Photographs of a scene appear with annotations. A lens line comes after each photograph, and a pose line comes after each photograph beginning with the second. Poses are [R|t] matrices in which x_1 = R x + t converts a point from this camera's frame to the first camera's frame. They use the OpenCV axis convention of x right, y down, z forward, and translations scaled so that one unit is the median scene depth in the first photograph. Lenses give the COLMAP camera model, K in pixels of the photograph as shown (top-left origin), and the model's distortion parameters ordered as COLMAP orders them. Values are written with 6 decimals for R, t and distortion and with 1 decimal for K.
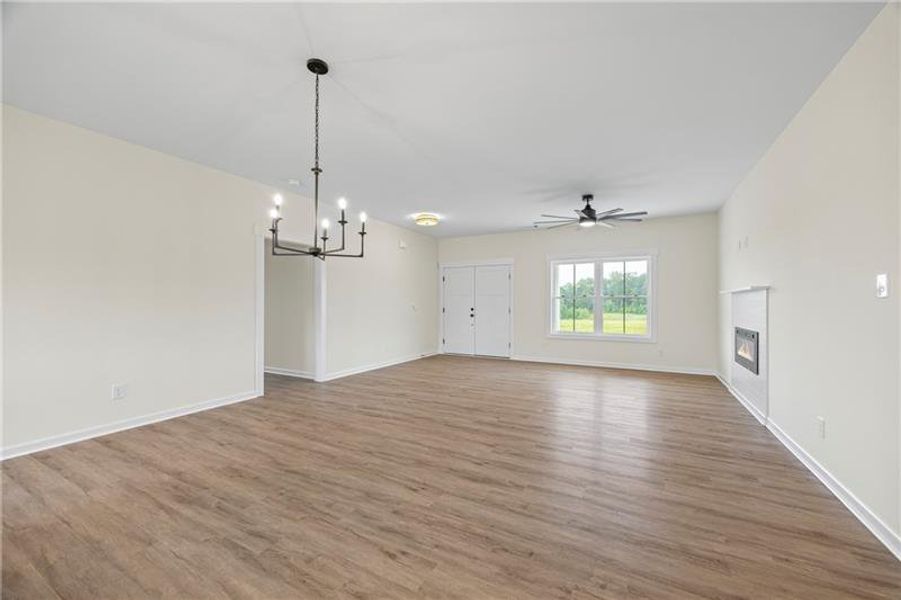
lens RADIAL K [[363.6, 0, 447.2], [0, 363.6, 305.4], [0, 0, 1]] dist [0.001291, 0.000247]
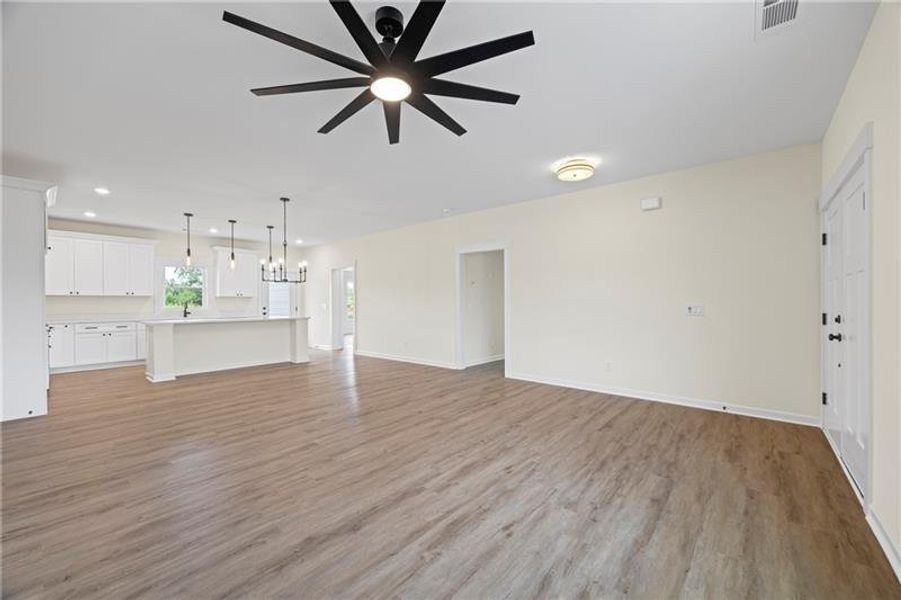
lens RADIAL K [[354.5, 0, 451.9], [0, 354.5, 303.3], [0, 0, 1]] dist [-0.002284, -0.000127]
pose [[-0.207379, 0.004106, -0.978252, 0.763580], [-0.002572, 0.999985, 0.004743, -0.007342], [0.978257, 0.003500, -0.207365, 1.180438]]
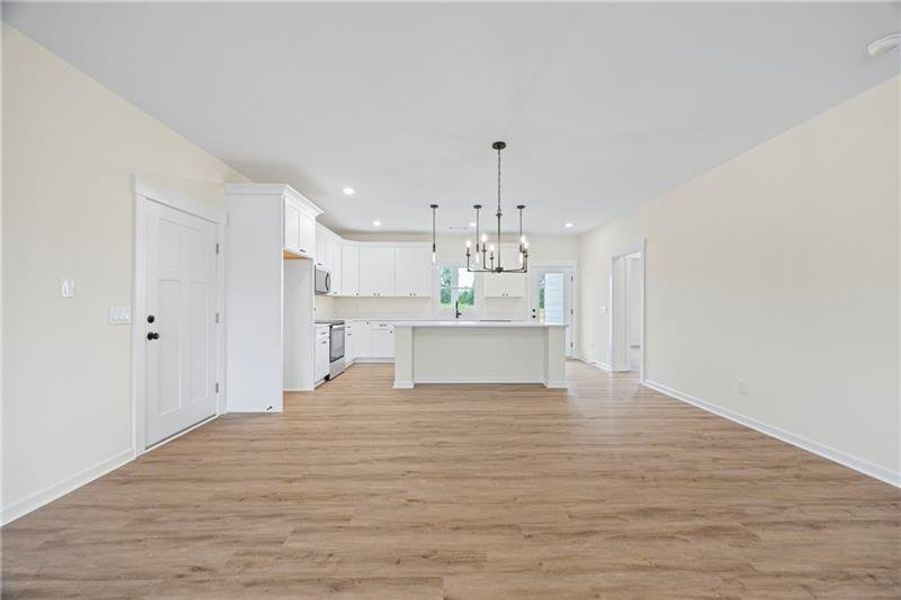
lens RADIAL K [[354.5, 0, 451.9], [0, 354.5, 303.3], [0, 0, 1]] dist [-0.002284, -0.000127]
pose [[-0.865863, -0.002490, -0.500276, 0.252050], [-0.005465, 0.999975, 0.004482, -0.006525], [0.500252, 0.006615, -0.865855, 1.023103]]
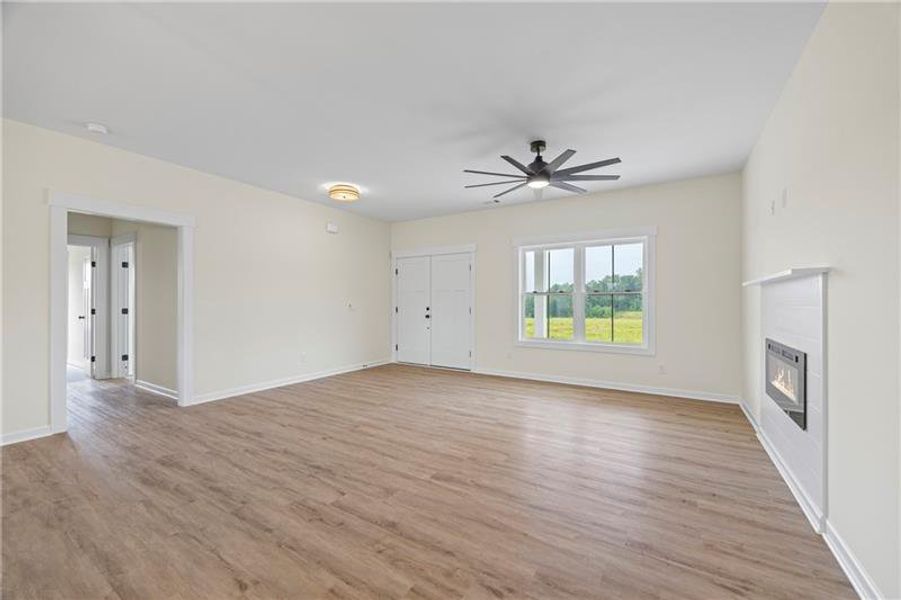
lens RADIAL K [[363.1, 0, 447.0], [0, 363.1, 302.1], [0, 0, 1]] dist [-0.002167, -0.000539]
pose [[0.997806, -0.001535, -0.066190, 0.270494], [0.001329, 0.999994, -0.003161, -0.001940], [0.066195, 0.003066, 0.997802, 0.323930]]
